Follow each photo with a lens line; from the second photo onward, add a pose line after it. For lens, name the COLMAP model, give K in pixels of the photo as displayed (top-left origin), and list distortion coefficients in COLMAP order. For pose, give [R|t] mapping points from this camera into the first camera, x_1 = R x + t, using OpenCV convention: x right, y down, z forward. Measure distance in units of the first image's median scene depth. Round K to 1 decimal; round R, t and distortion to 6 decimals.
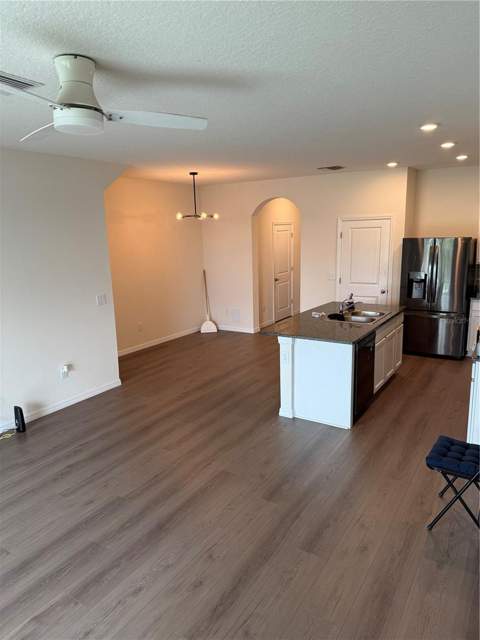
lens RADIAL K [[446.8, 0, 242.6], [0, 446.8, 318.1], [0, 0, 1]] dist [0.040003, -0.004350]
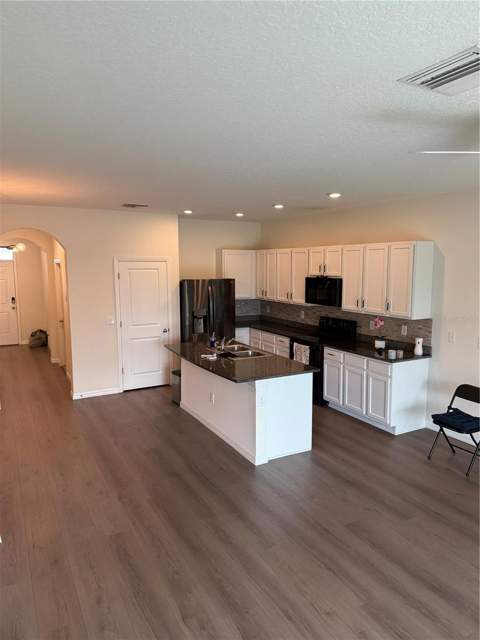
lens RADIAL K [[446.8, 0, 243.9], [0, 446.8, 320.9], [0, 0, 1]] dist [0.040003, -0.004350]
pose [[0.485701, -0.087126, 0.869772, -0.654982], [0.151847, 0.988302, 0.014204, -0.092700], [-0.860835, 0.125174, 0.493249, 0.457136]]
